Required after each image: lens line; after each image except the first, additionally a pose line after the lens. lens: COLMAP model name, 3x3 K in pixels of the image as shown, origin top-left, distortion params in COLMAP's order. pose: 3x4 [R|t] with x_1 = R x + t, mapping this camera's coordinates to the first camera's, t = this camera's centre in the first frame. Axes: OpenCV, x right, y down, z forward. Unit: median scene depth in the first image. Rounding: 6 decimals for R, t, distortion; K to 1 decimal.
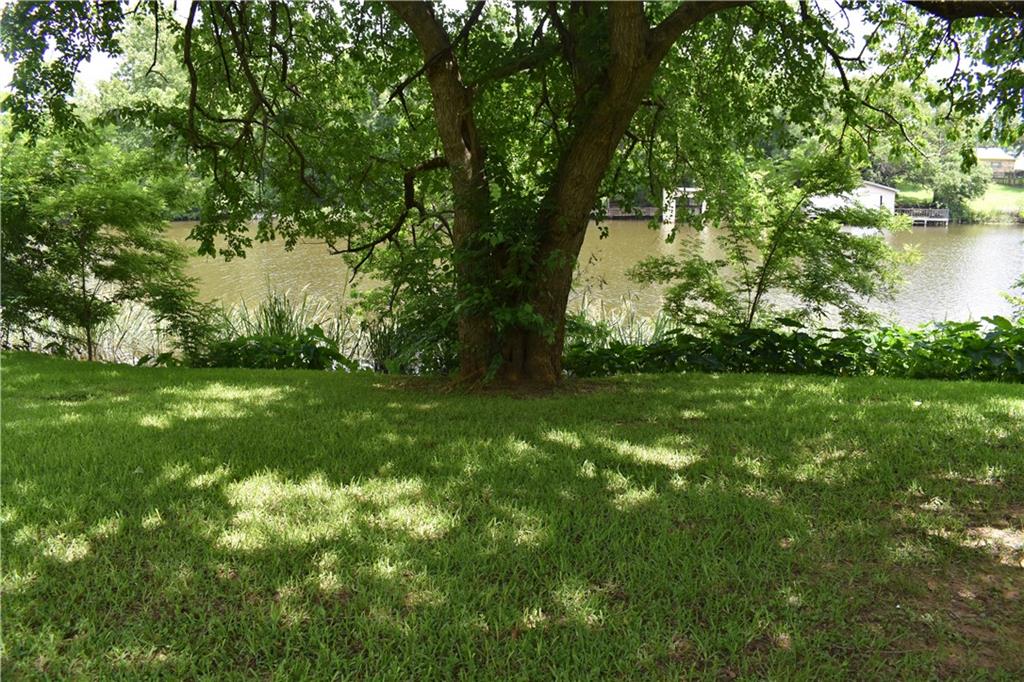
lens RADIAL K [[799.7, 0, 507.7], [0, 799.7, 339.5], [0, 0, 1]] dist [-0.093105, 0.005938]
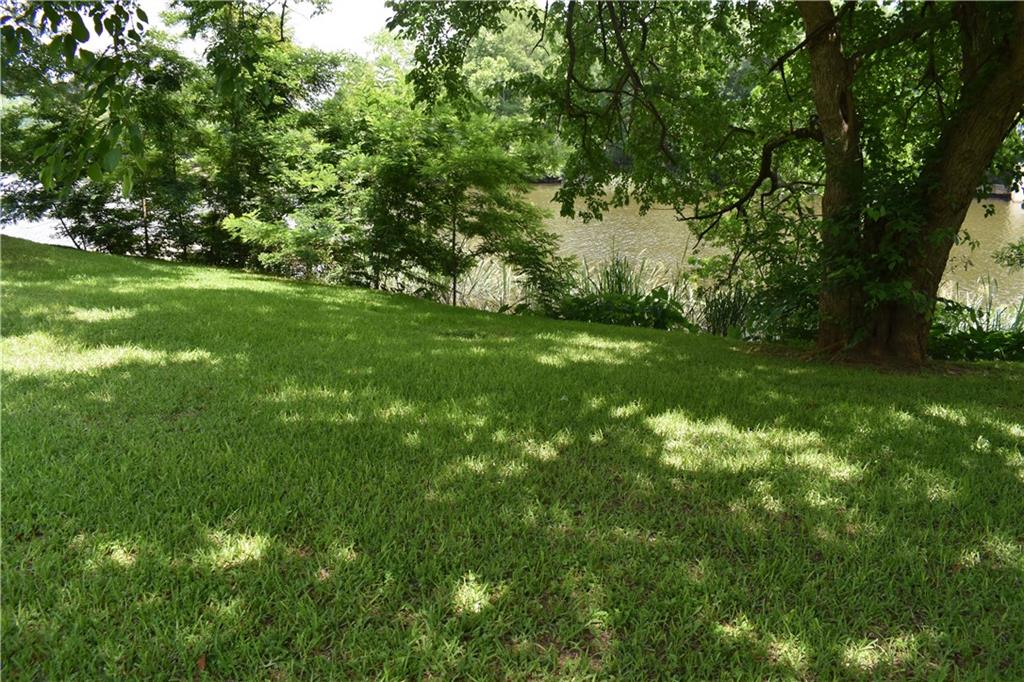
lens RADIAL K [[799.7, 0, 507.7], [0, 799.7, 339.5], [0, 0, 1]] dist [-0.093105, 0.005938]
pose [[0.928633, 0.087090, -0.360633, -0.047316], [-0.072591, 0.995921, 0.053587, 0.008479], [0.363829, -0.023584, 0.931167, -0.052225]]
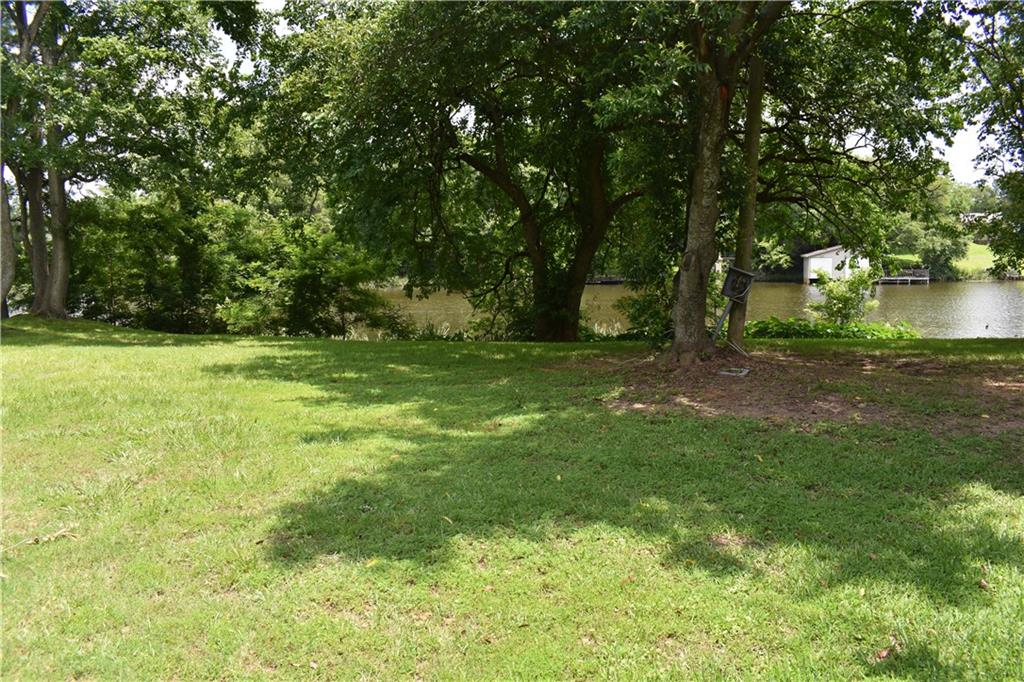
lens RADIAL K [[799.7, 0, 507.7], [0, 799.7, 339.5], [0, 0, 1]] dist [-0.093105, 0.005938]
pose [[0.998477, -0.008971, -0.054436, -0.008979], [0.004375, 0.996458, -0.083973, 0.180279], [0.054997, 0.083607, 0.994980, -1.069638]]
